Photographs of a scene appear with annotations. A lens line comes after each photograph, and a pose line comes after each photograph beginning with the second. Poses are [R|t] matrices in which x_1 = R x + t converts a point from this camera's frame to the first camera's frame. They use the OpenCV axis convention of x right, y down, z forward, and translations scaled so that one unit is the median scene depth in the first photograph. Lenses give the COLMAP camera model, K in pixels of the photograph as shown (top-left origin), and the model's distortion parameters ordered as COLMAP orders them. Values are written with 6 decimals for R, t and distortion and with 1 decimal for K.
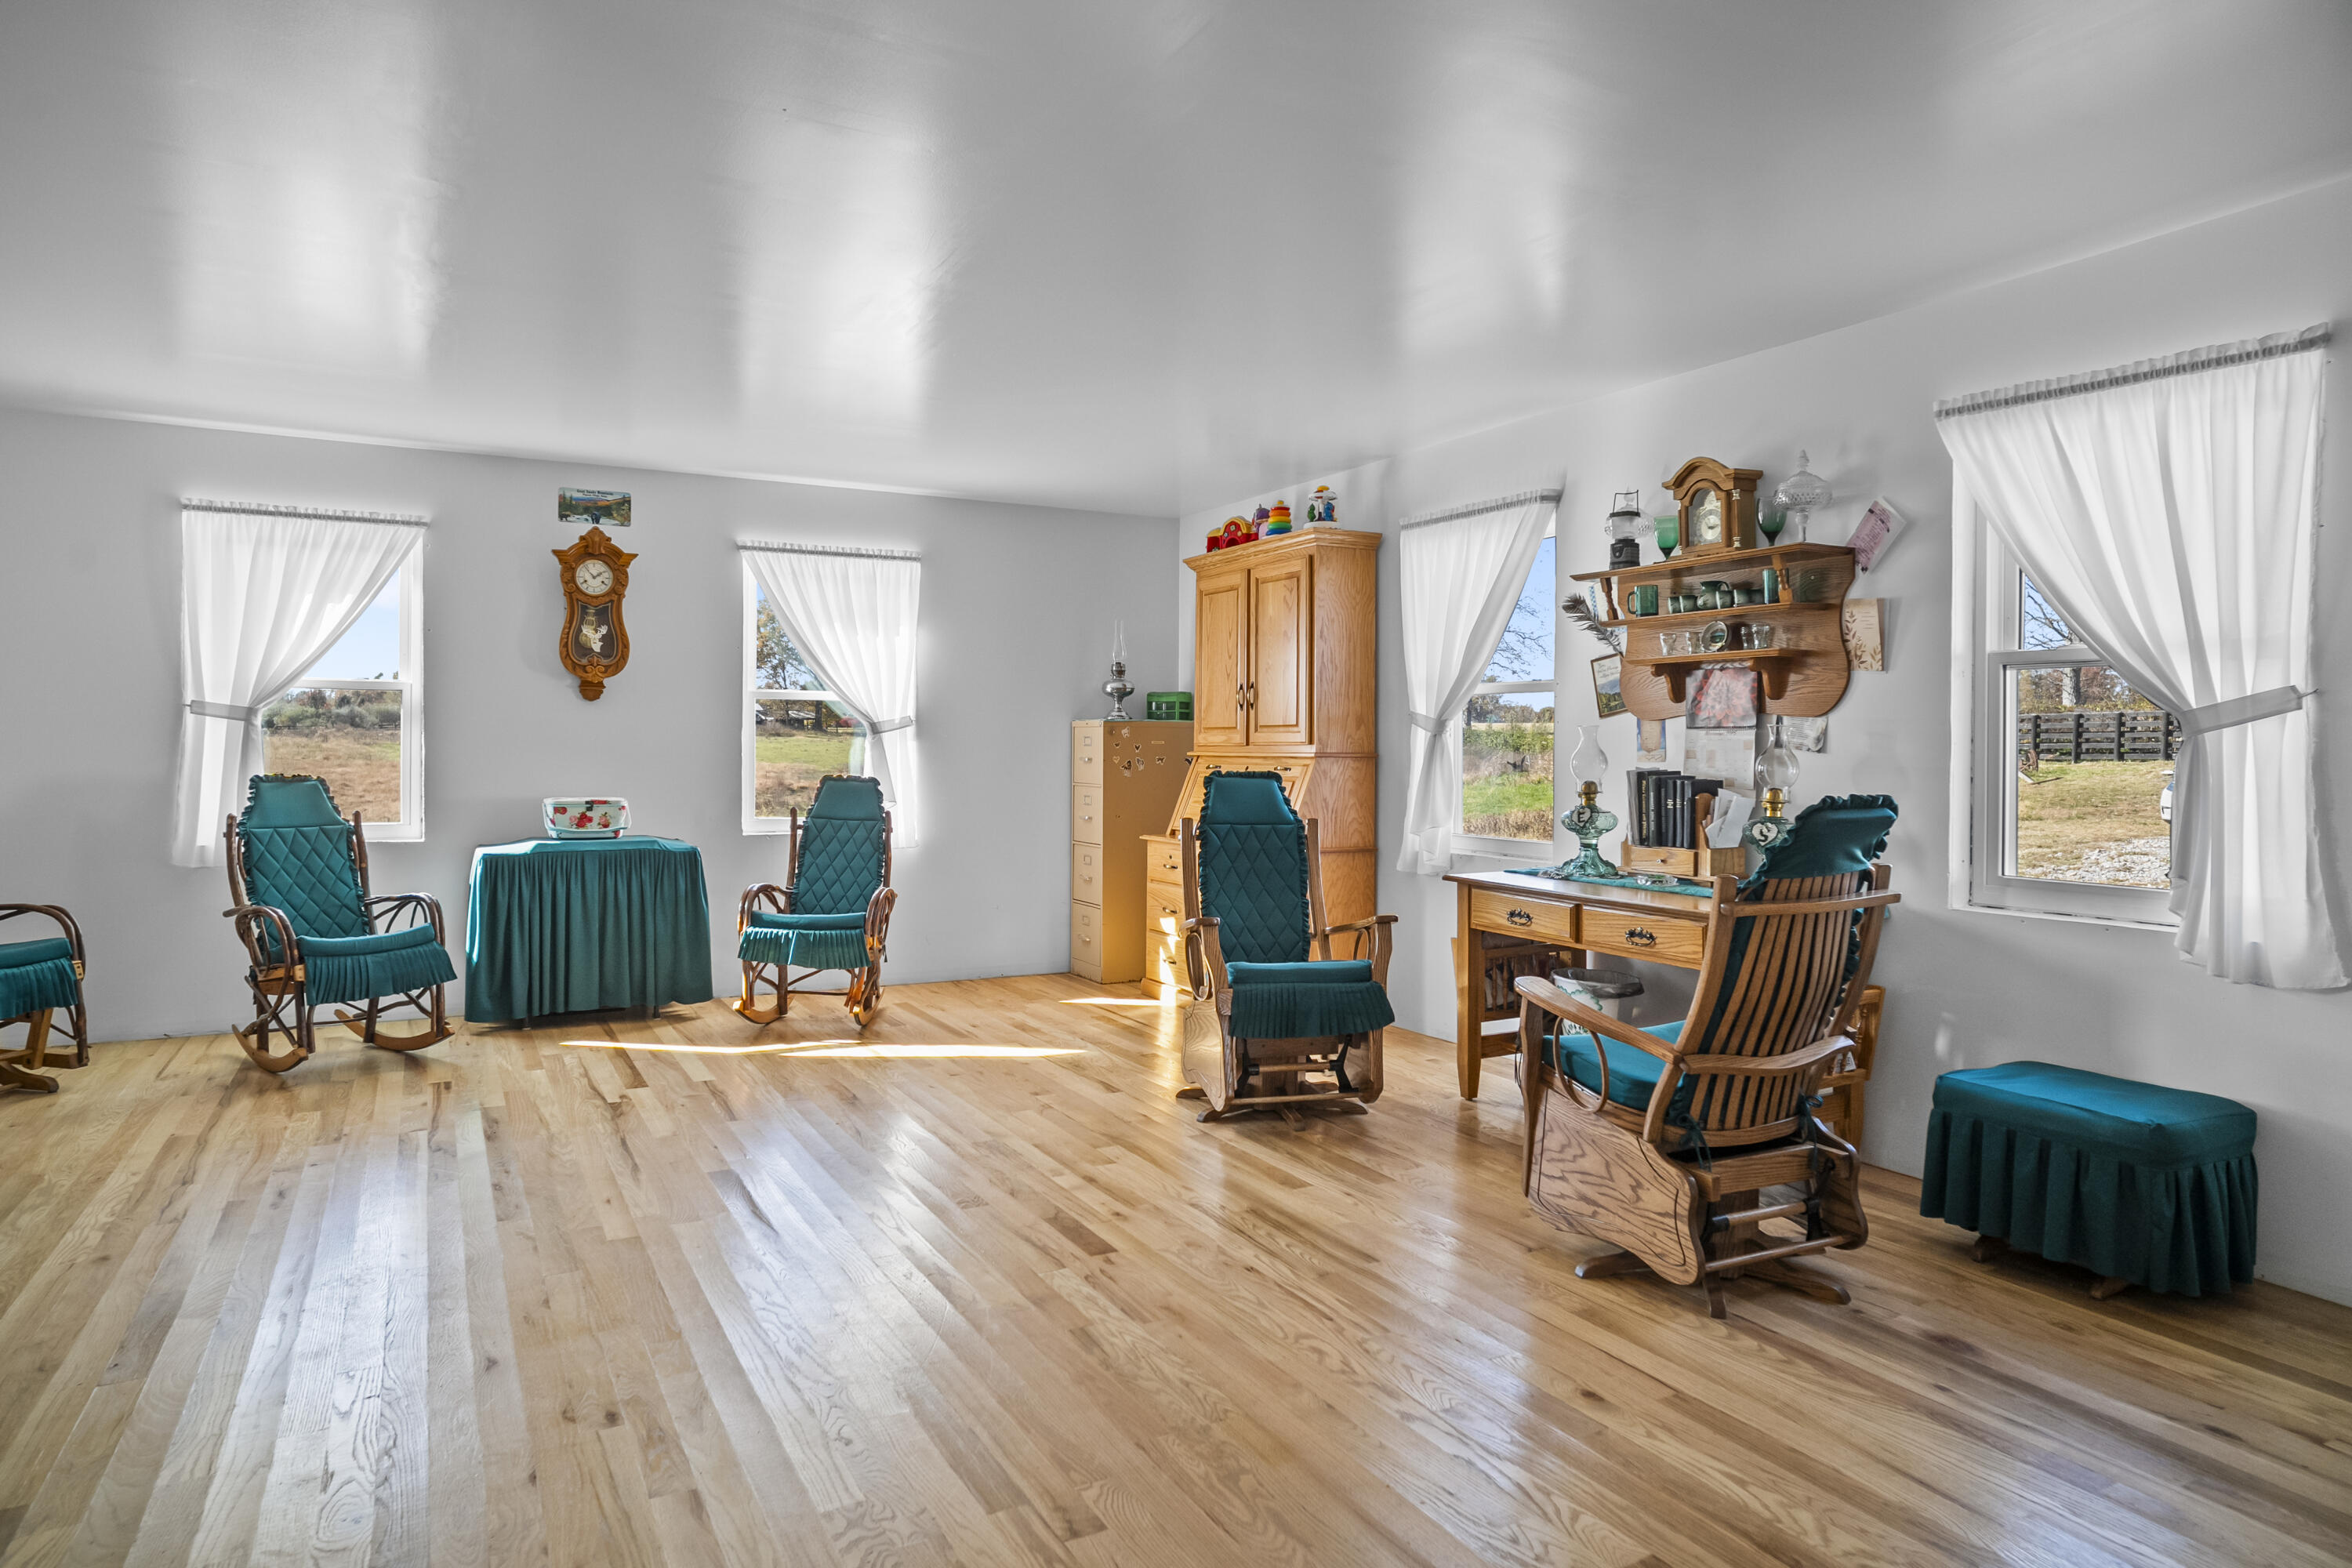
lens RADIAL K [[1415.0, 0, 1185.4], [0, 1415.0, 768.1], [0, 0, 1]] dist [-0.003582, 0.009080]
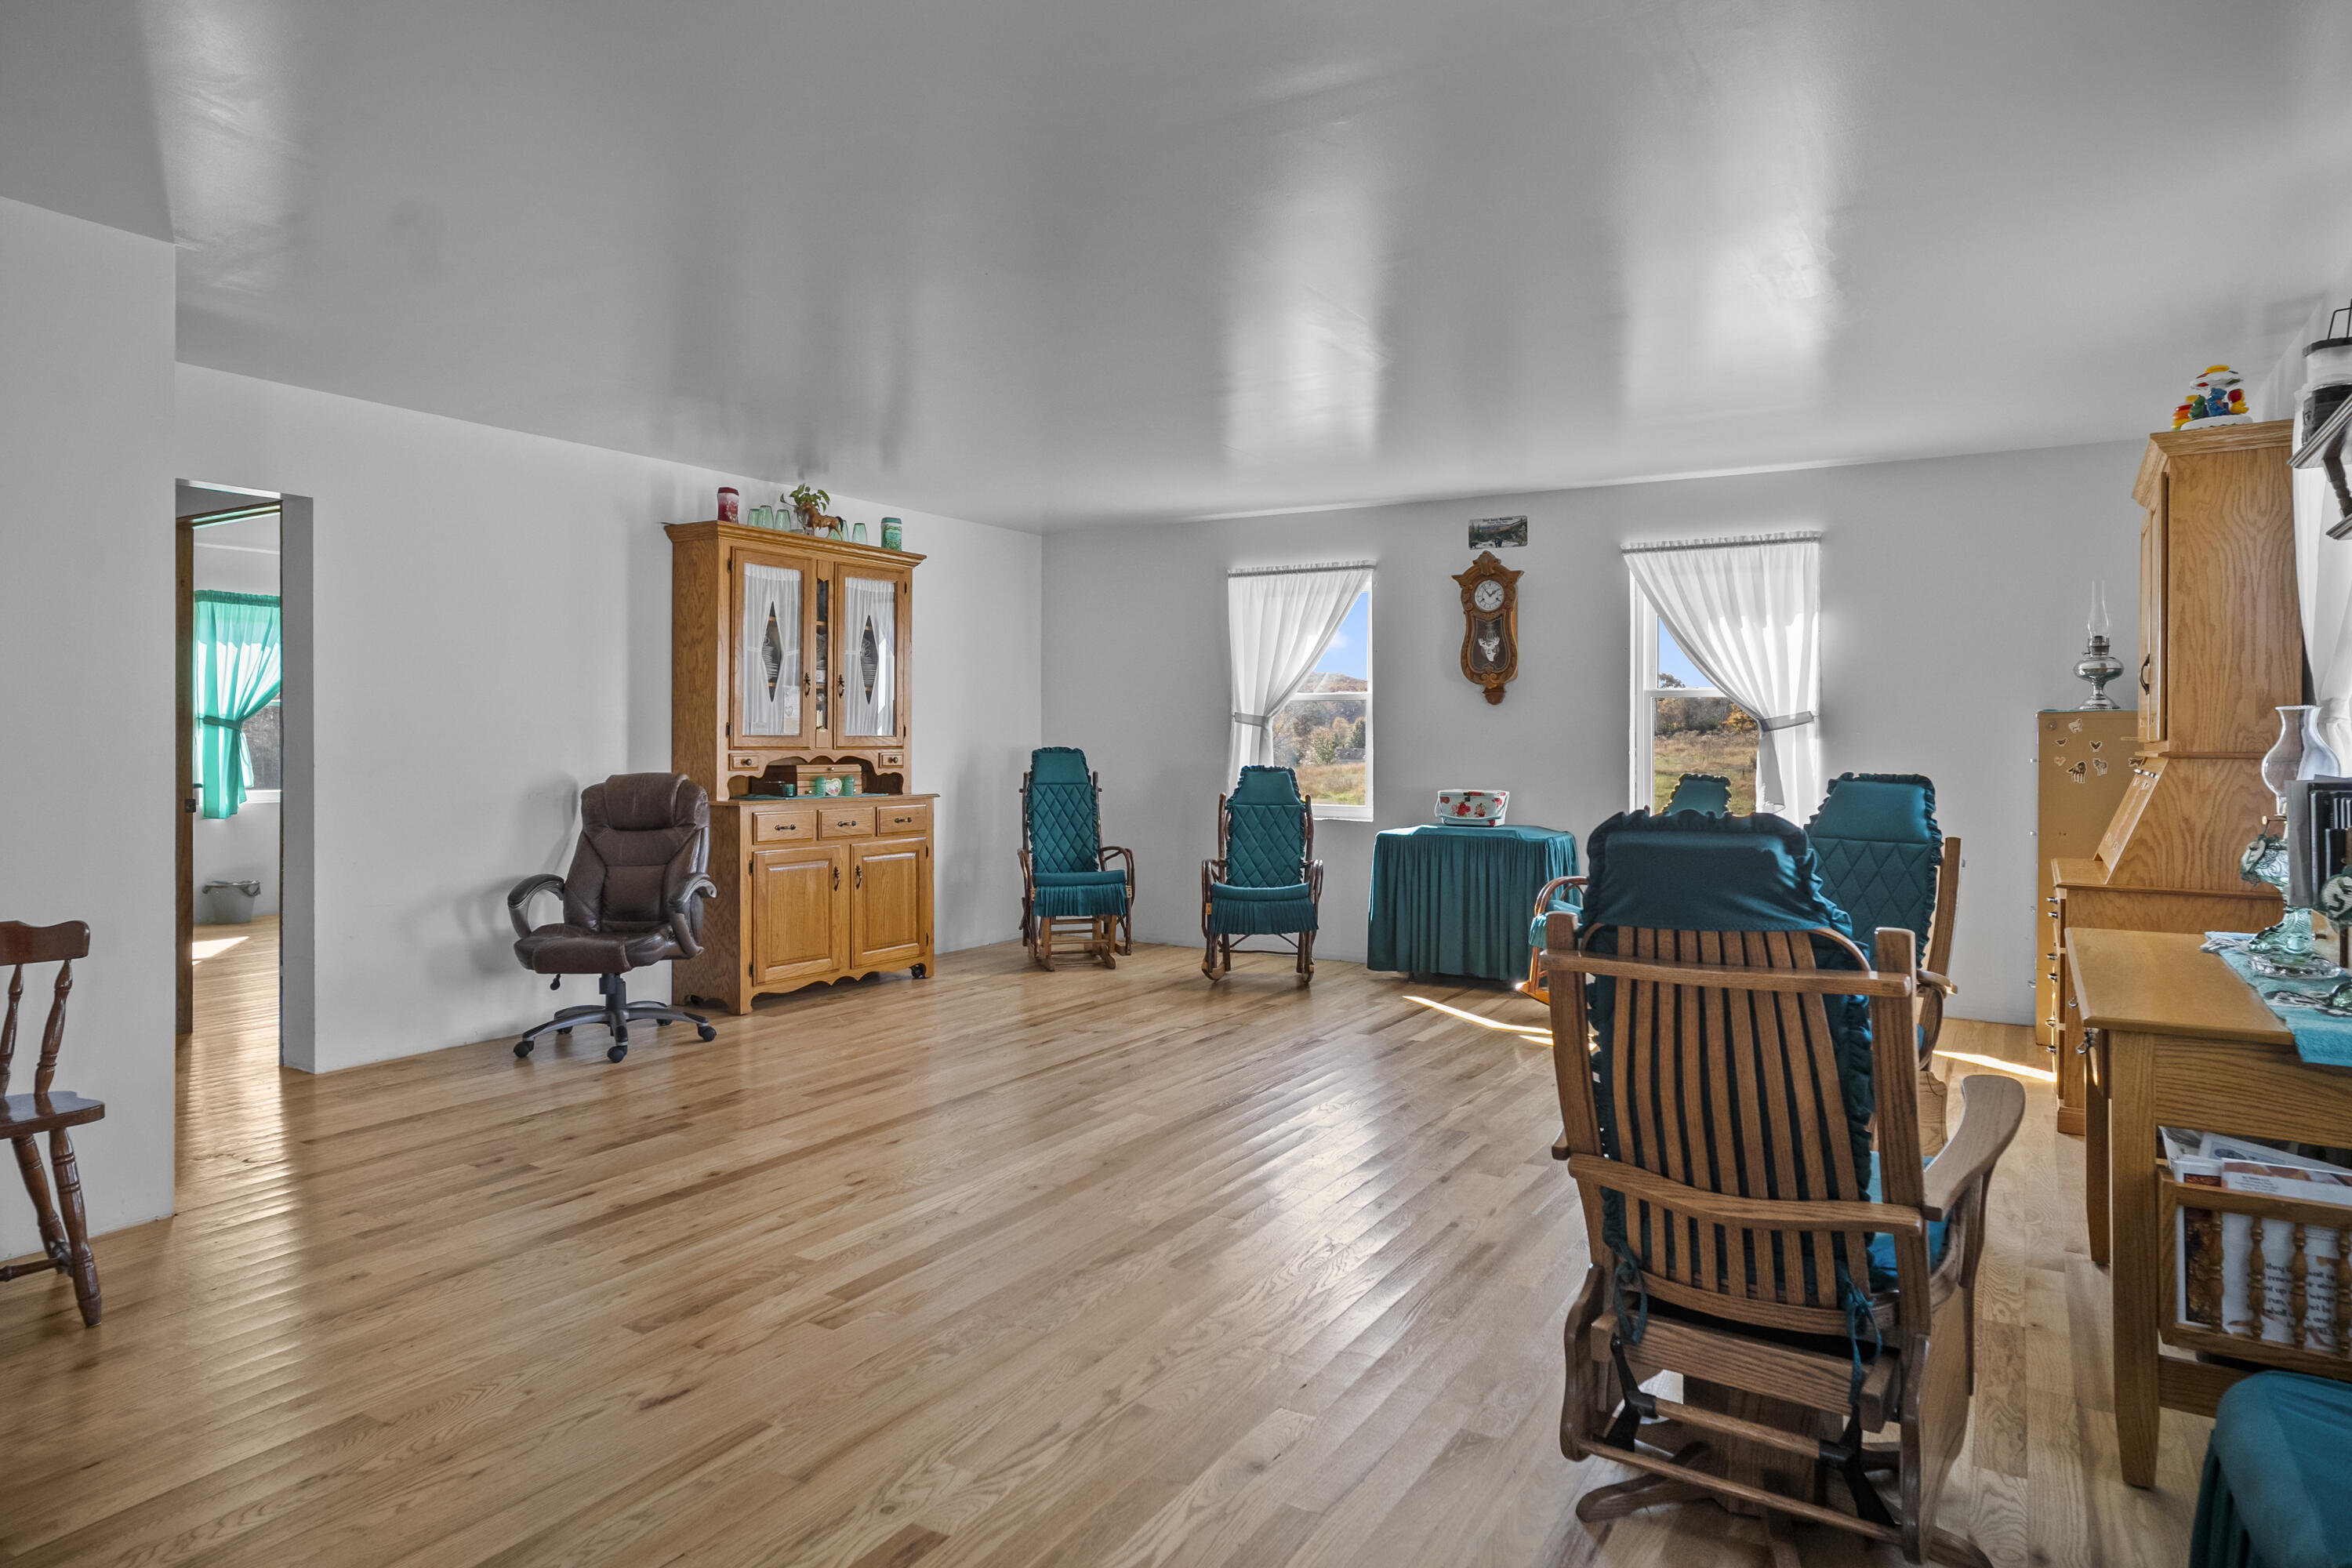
lens RADIAL K [[1415.0, 0, 1179.5], [0, 1415.0, 768.2], [0, 0, 1]] dist [-0.003582, 0.009080]
pose [[0.510073, 0.012638, -0.860038, 0.442663], [-0.013355, 0.999888, 0.006772, -0.001111], [0.860028, 0.008031, 0.510184, 0.215992]]
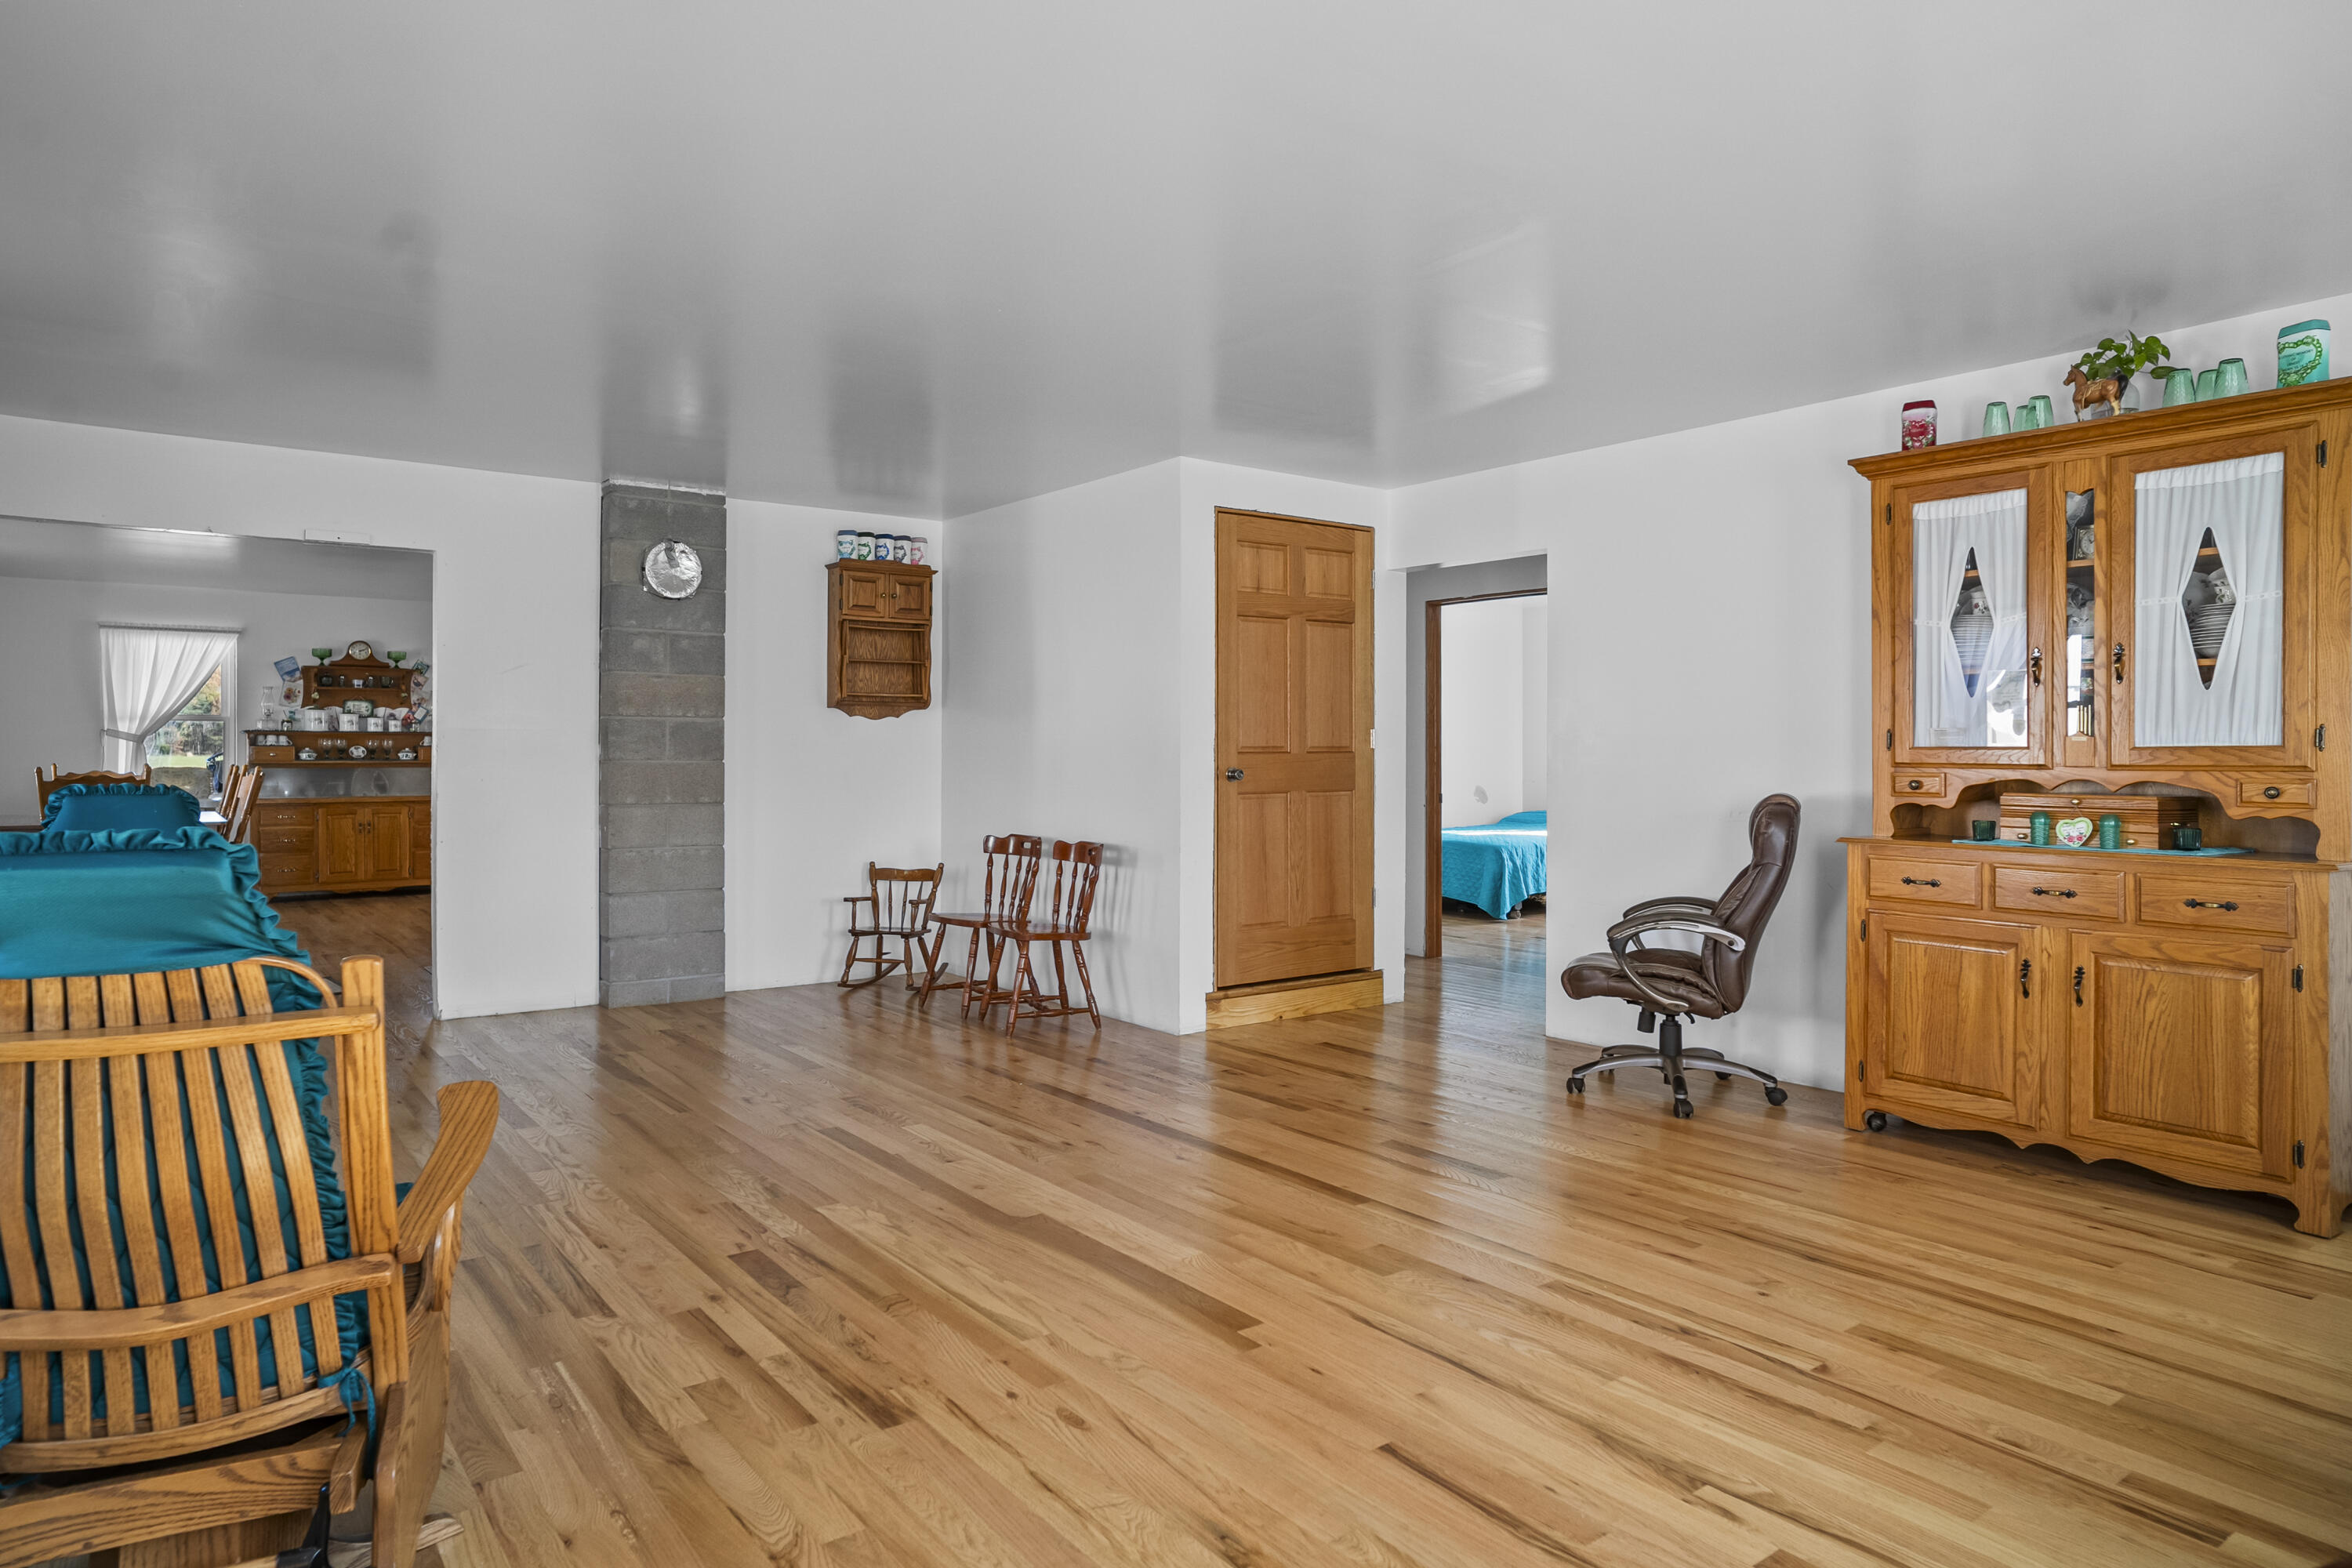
lens RADIAL K [[1415.0, 0, 1188.1], [0, 1415.0, 783.4], [0, 0, 1]] dist [-0.003582, 0.009080]
pose [[-0.988323, -0.003569, -0.152332, -0.119536], [-0.008641, 0.999430, 0.032642, -0.015735], [0.152129, 0.033577, -0.987790, 1.122341]]
